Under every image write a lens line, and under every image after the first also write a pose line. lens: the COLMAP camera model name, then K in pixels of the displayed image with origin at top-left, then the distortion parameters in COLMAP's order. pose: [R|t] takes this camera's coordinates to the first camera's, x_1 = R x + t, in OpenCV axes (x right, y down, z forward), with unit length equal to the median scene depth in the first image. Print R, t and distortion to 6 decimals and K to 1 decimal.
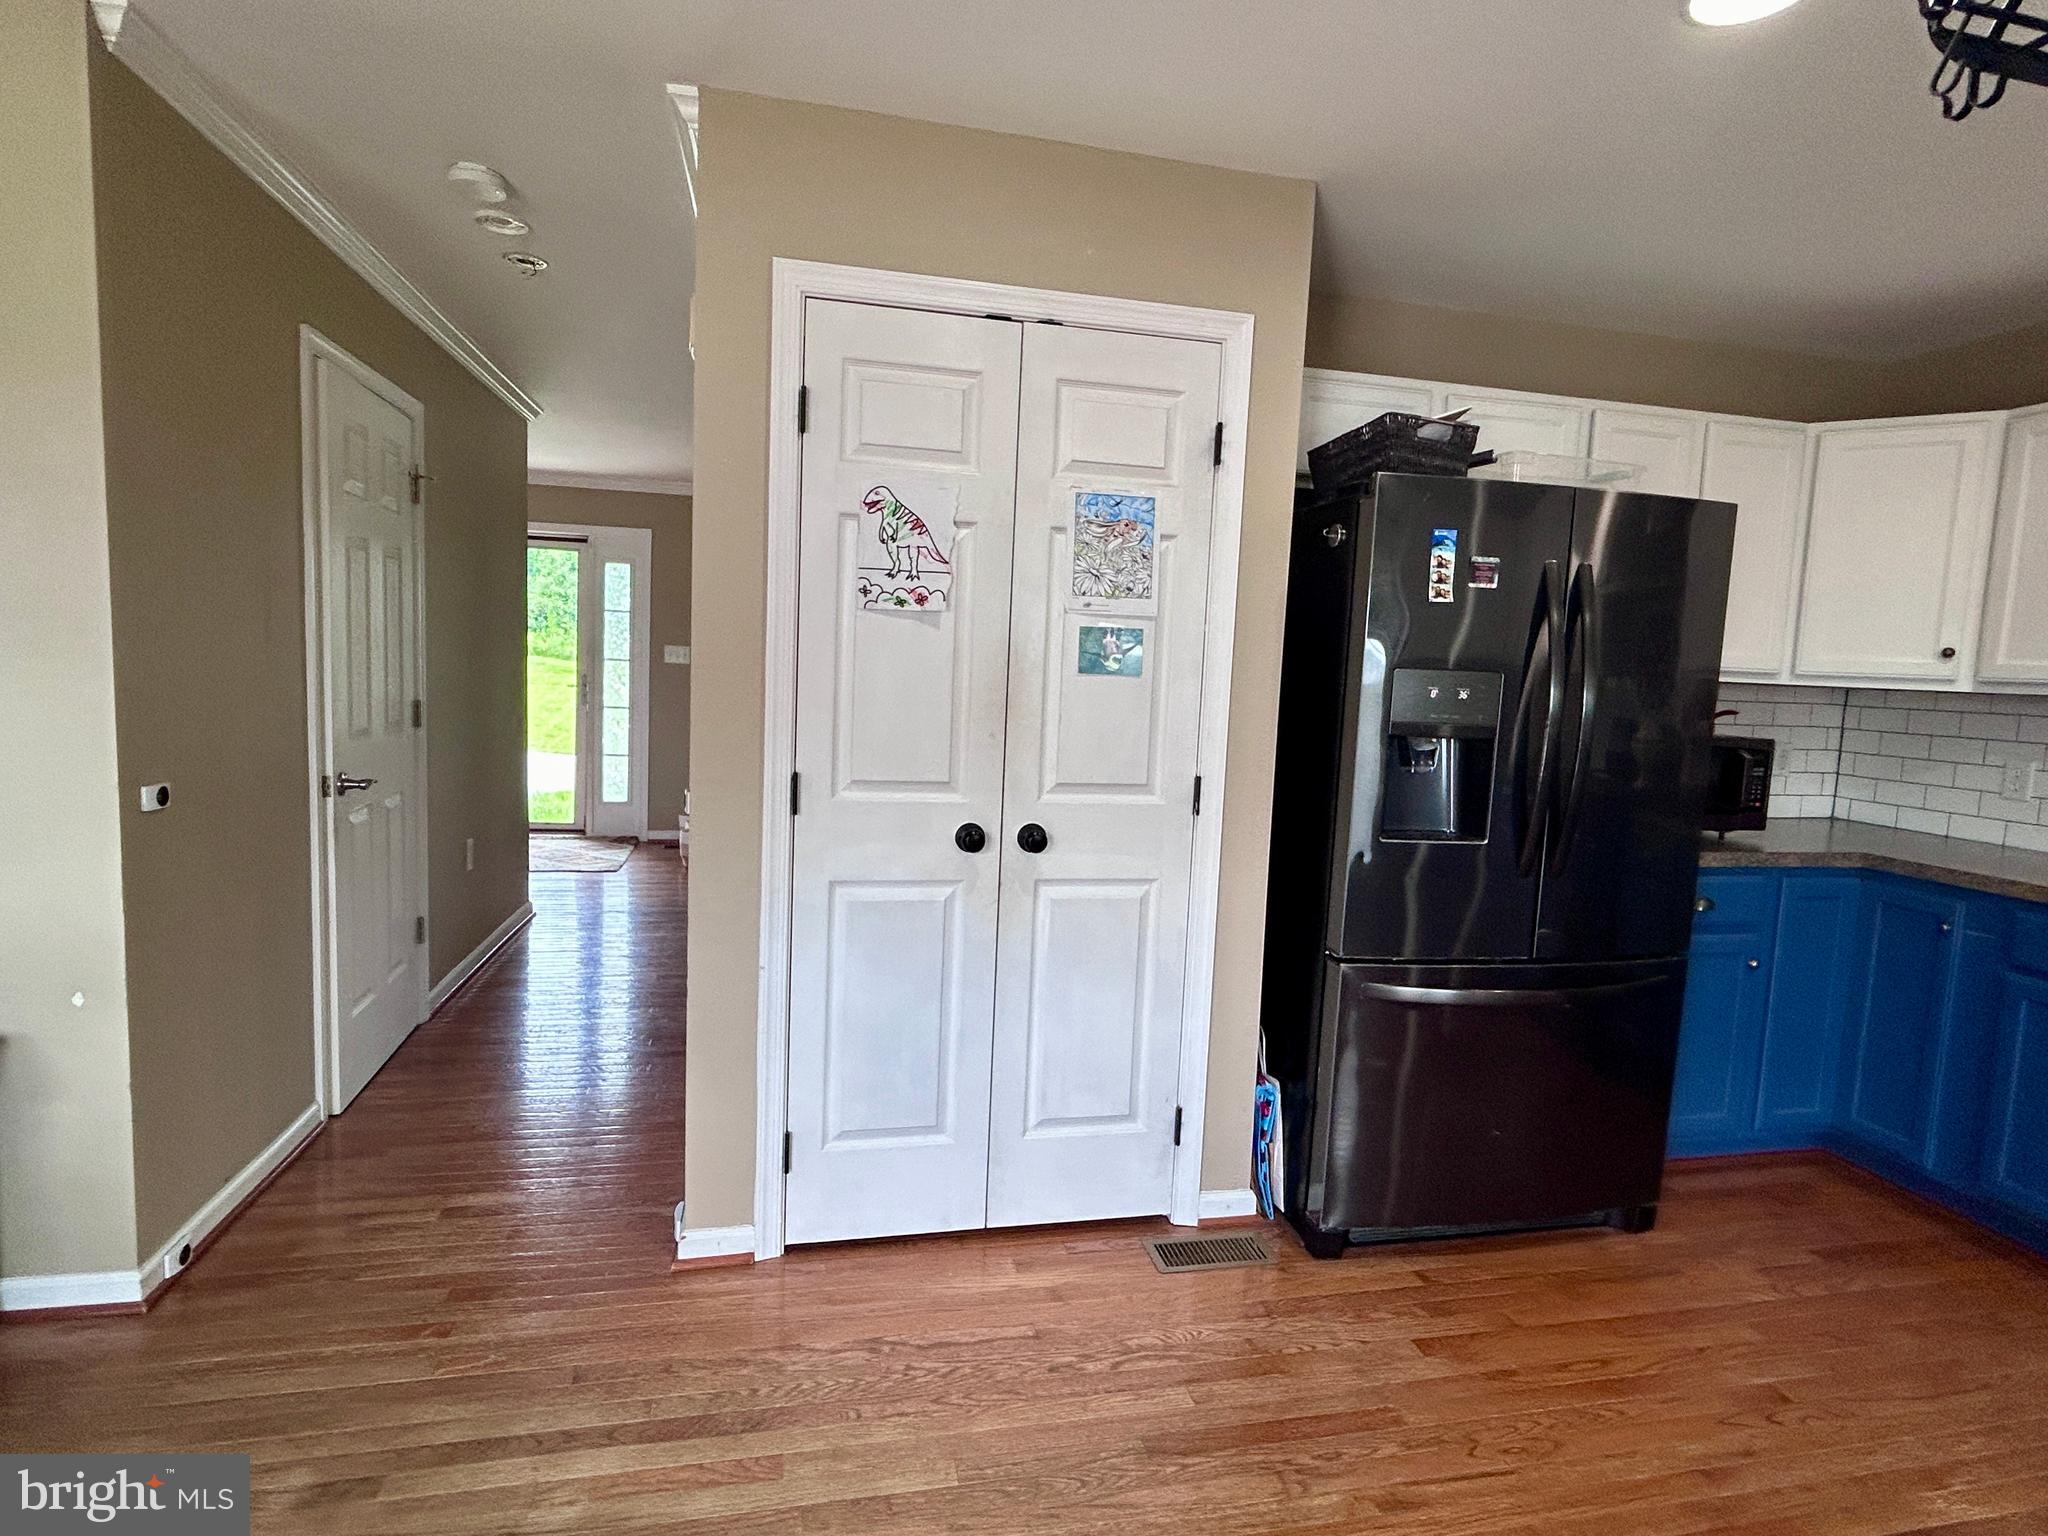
lens RADIAL K [[1063.2, 0, 1021.1], [0, 1063.2, 764.3], [0, 0, 1]] dist [-0.005233, 0.002057]
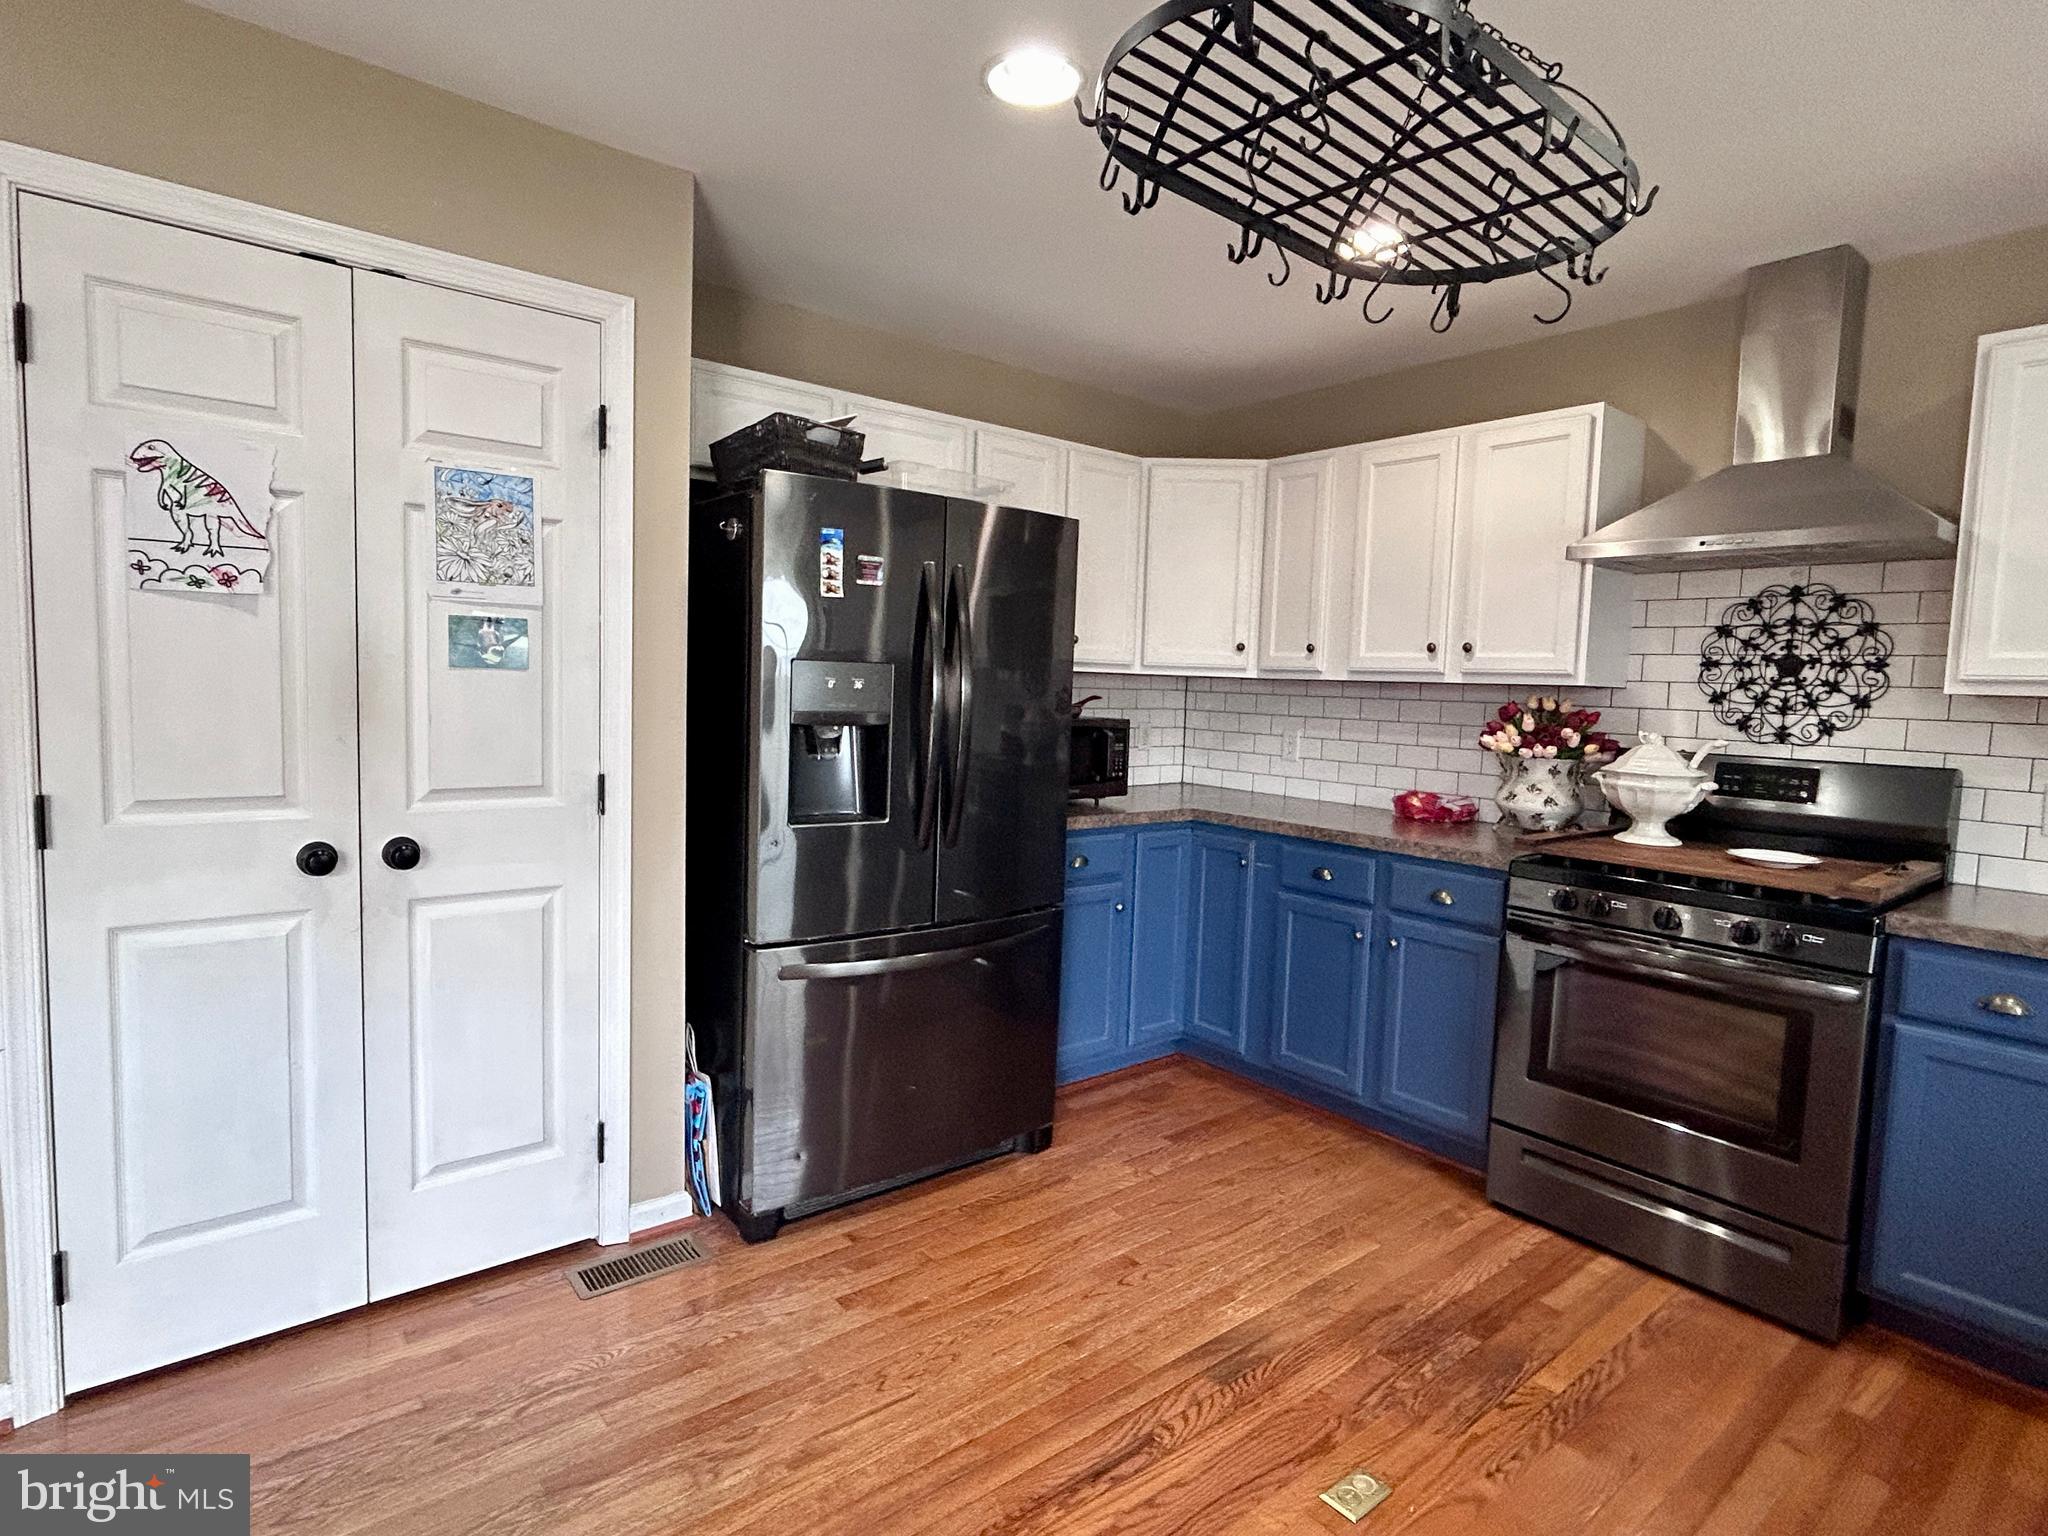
lens RADIAL K [[1063.2, 0, 1027.8], [0, 1063.2, 763.8], [0, 0, 1]] dist [-0.005233, 0.002057]
pose [[0.892021, -0.047896, 0.449449, 0.082719], [0.047983, 0.998785, 0.011205, 0.010197], [-0.449440, 0.011571, 0.893236, -0.027767]]
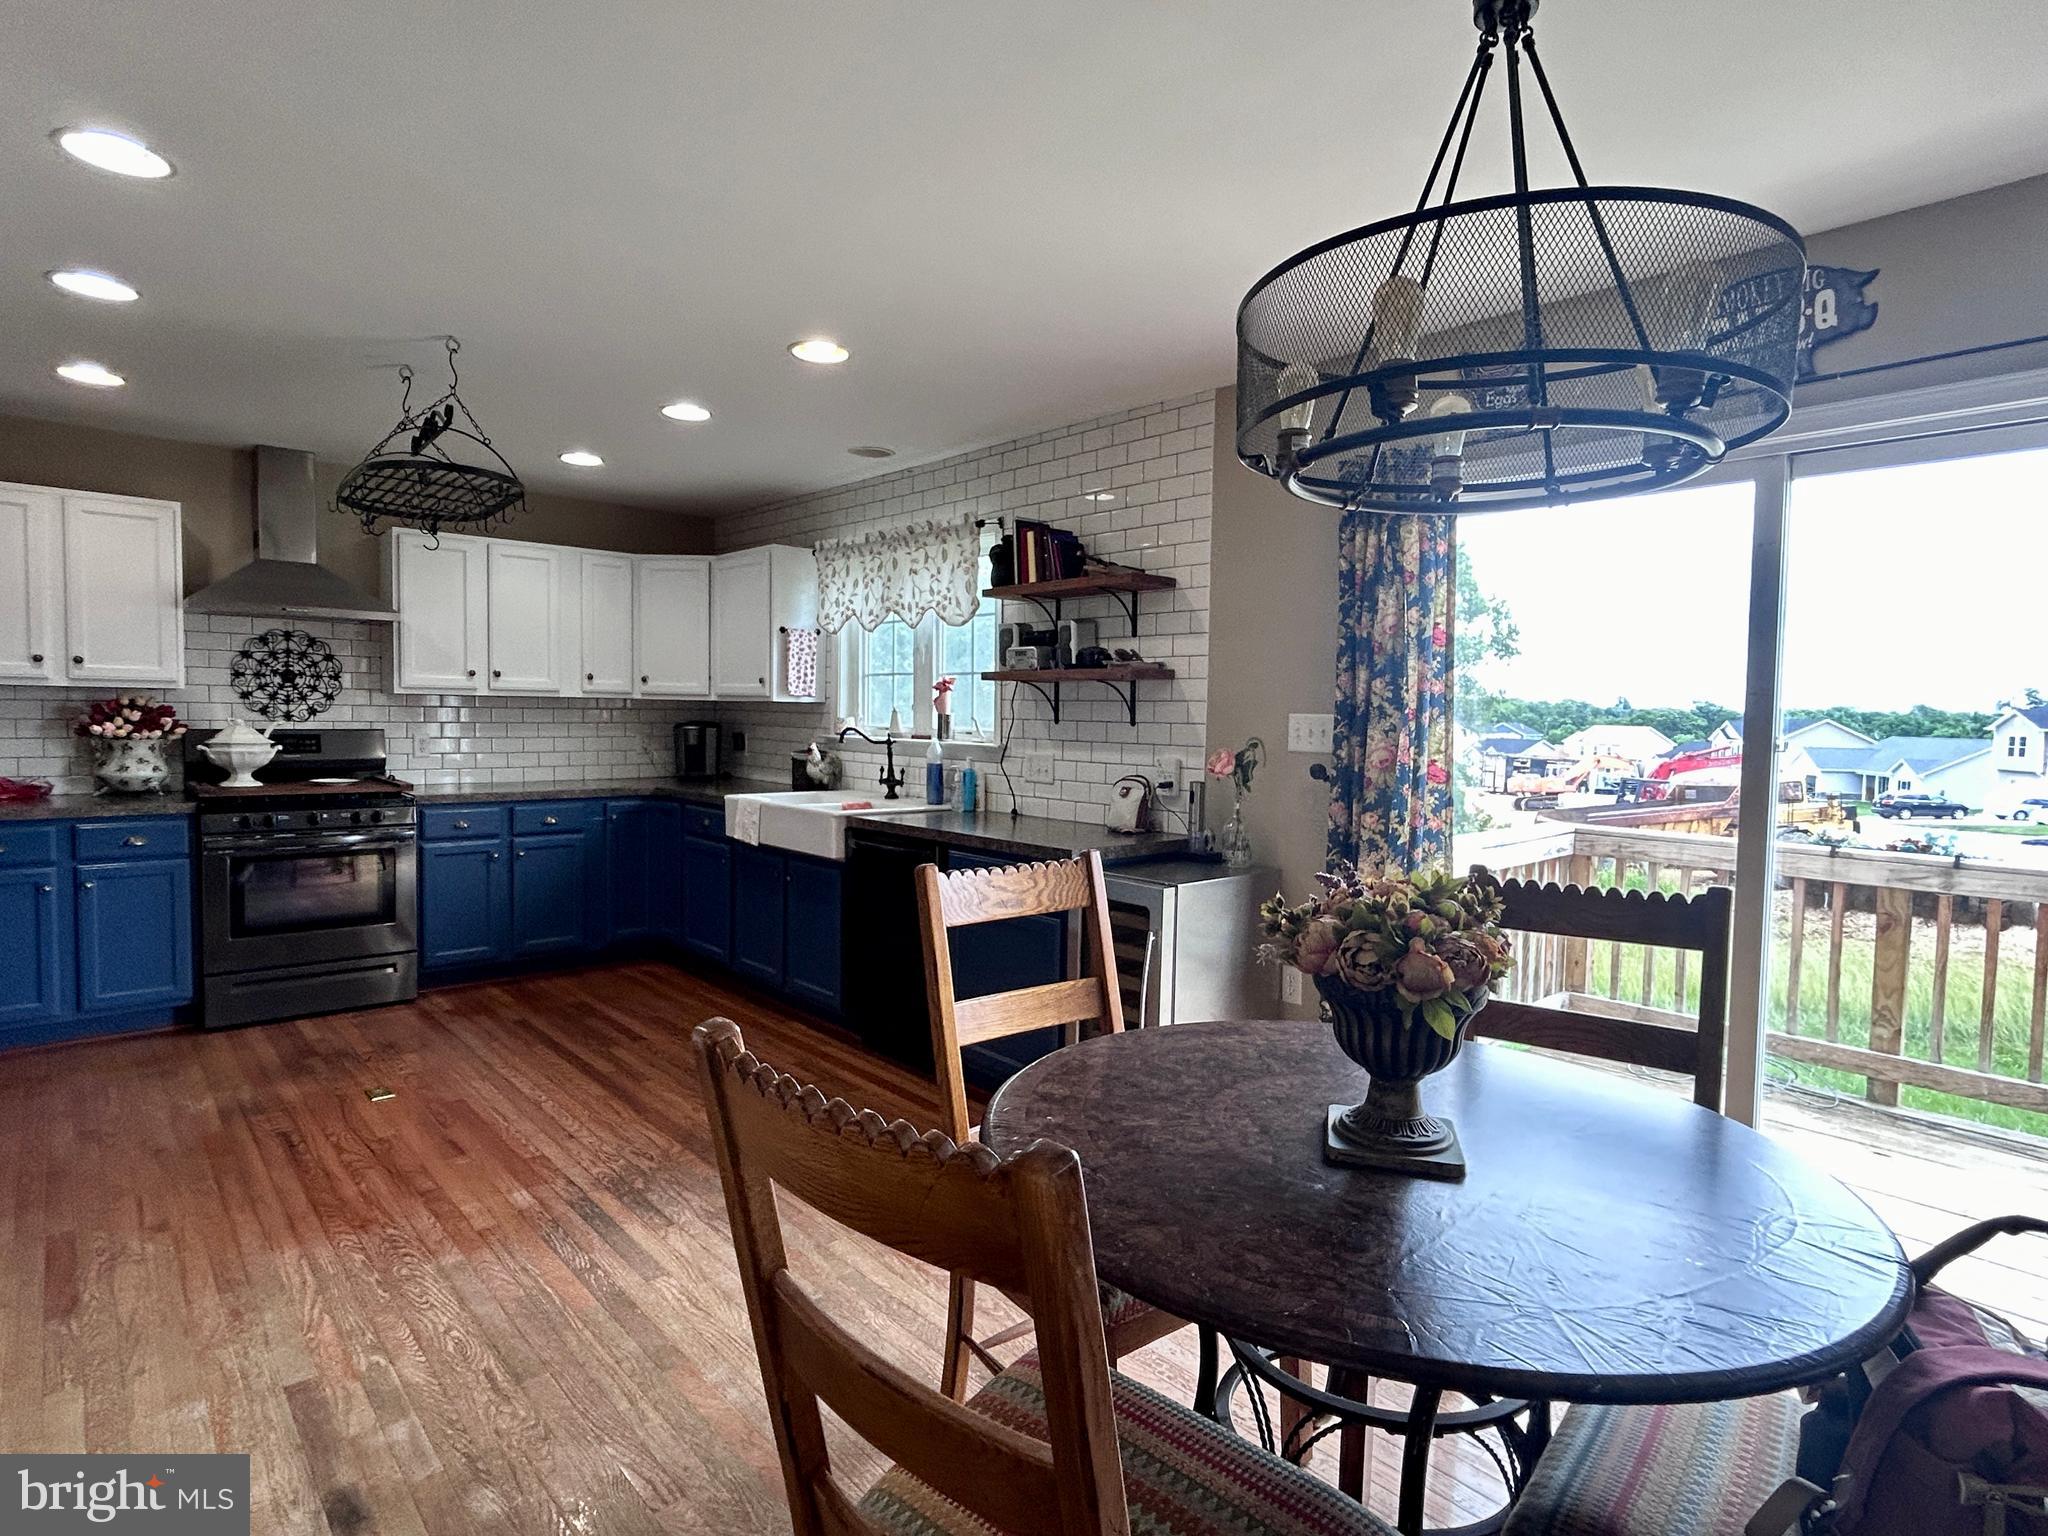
lens RADIAL K [[1063.2, 0, 1029.2], [0, 1063.2, 764.1], [0, 0, 1]] dist [-0.005233, 0.002057]
pose [[-0.502630, -0.095223, 0.859241, -1.128907], [0.041658, 0.990093, 0.134093, -0.091939], [-0.863497, 0.103193, -0.493683, 0.435008]]
